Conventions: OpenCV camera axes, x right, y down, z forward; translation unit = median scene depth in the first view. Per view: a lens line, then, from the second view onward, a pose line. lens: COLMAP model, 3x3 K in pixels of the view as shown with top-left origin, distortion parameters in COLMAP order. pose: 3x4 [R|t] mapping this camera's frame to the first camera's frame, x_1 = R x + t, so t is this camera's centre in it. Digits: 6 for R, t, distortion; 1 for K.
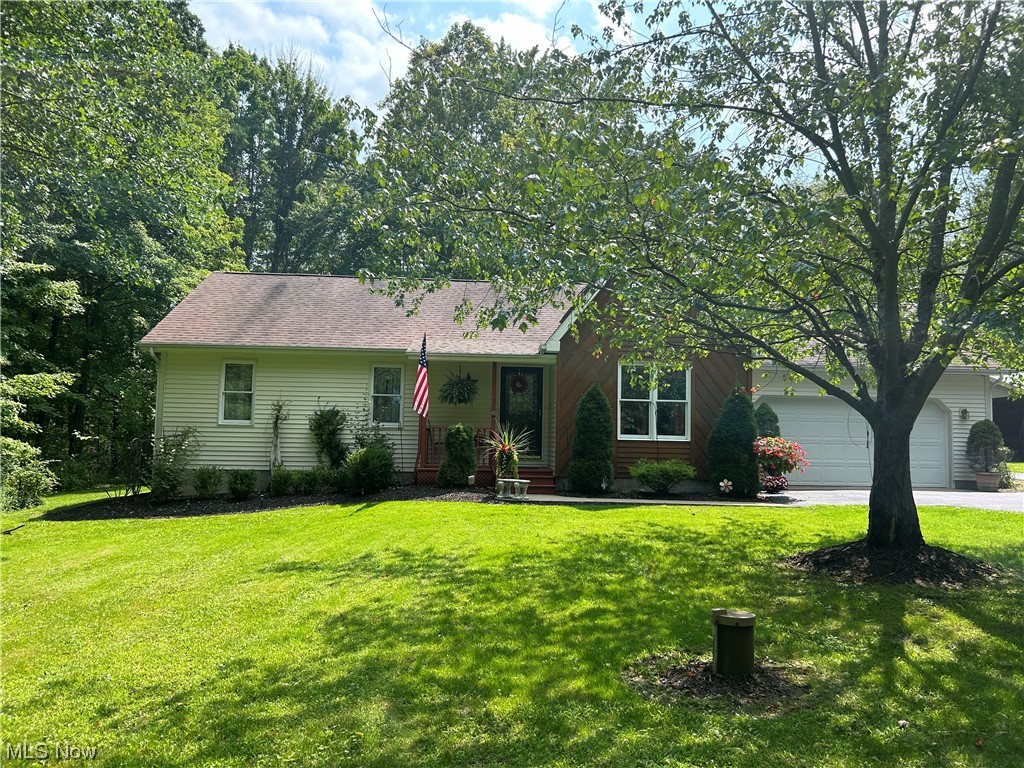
lens RADIAL K [[793.8, 0, 512.0], [0, 793.8, 384.0], [0, 0, 1]] dist [0.009611, -0.000414]
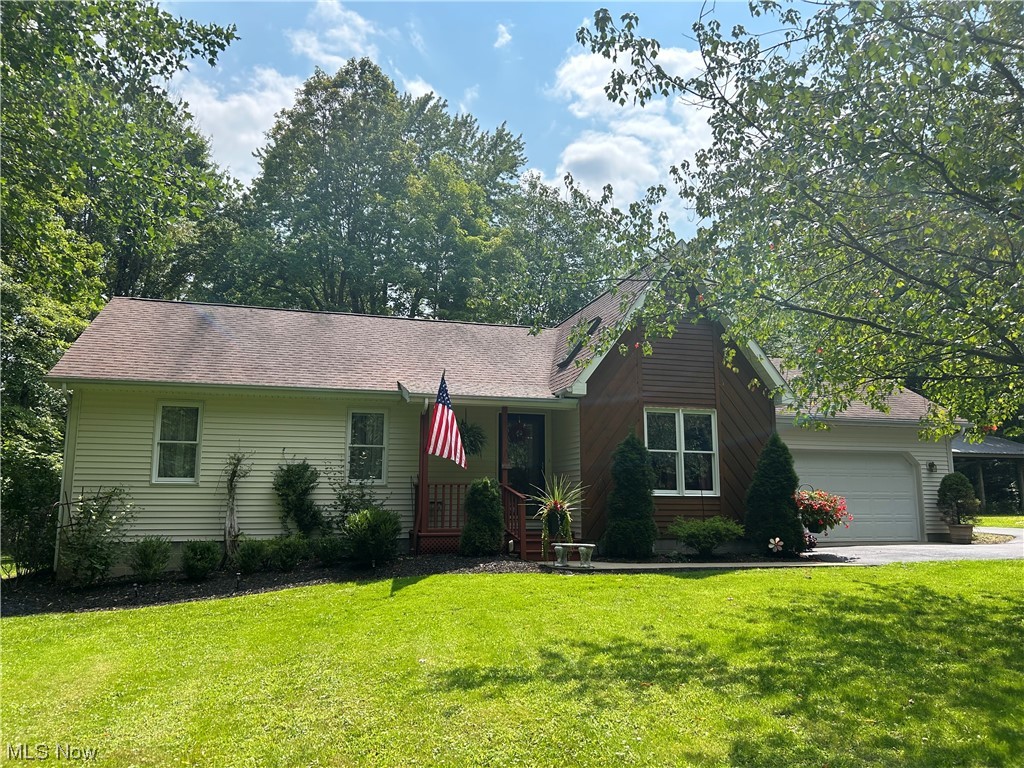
lens RADIAL K [[793.8, 0, 512.0], [0, 793.8, 384.0], [0, 0, 1]] dist [0.009611, -0.000414]
pose [[0.973370, 0.018633, 0.228480, -0.206744], [-0.000318, 0.996800, -0.079933, 0.015877], [-0.229238, 0.077731, 0.970262, 0.154588]]
